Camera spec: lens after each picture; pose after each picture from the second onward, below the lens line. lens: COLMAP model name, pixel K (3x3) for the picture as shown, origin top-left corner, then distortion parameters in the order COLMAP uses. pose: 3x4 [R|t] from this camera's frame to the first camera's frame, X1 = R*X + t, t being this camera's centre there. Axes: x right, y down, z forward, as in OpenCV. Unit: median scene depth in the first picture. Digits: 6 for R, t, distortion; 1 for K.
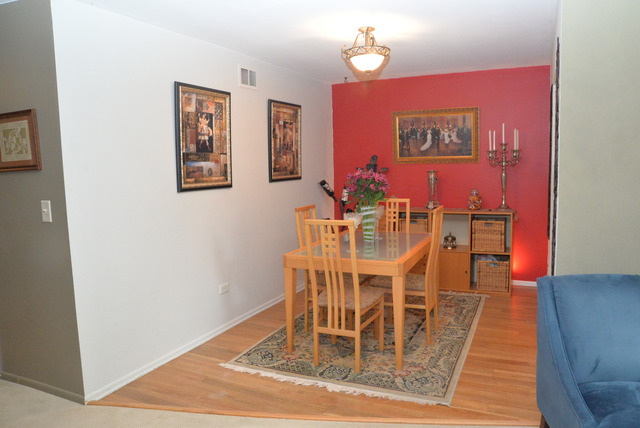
lens RADIAL K [[464.6, 0, 320.0], [0, 464.6, 214.0], [0, 0, 1]] dist [-0.046676, 0.005286]
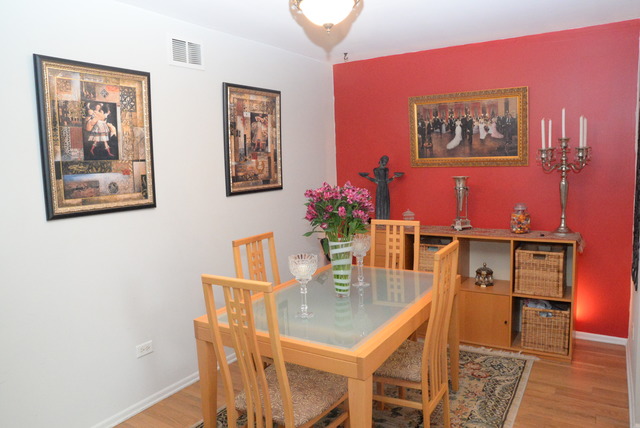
lens RADIAL K [[464.6, 0, 320.0], [0, 464.6, 214.0], [0, 0, 1]] dist [-0.046676, 0.005286]
pose [[0.992489, 0.005163, -0.122228, 0.123486], [-0.003706, 0.999919, 0.012141, -0.048070], [0.122281, -0.011597, 0.992428, 0.279898]]
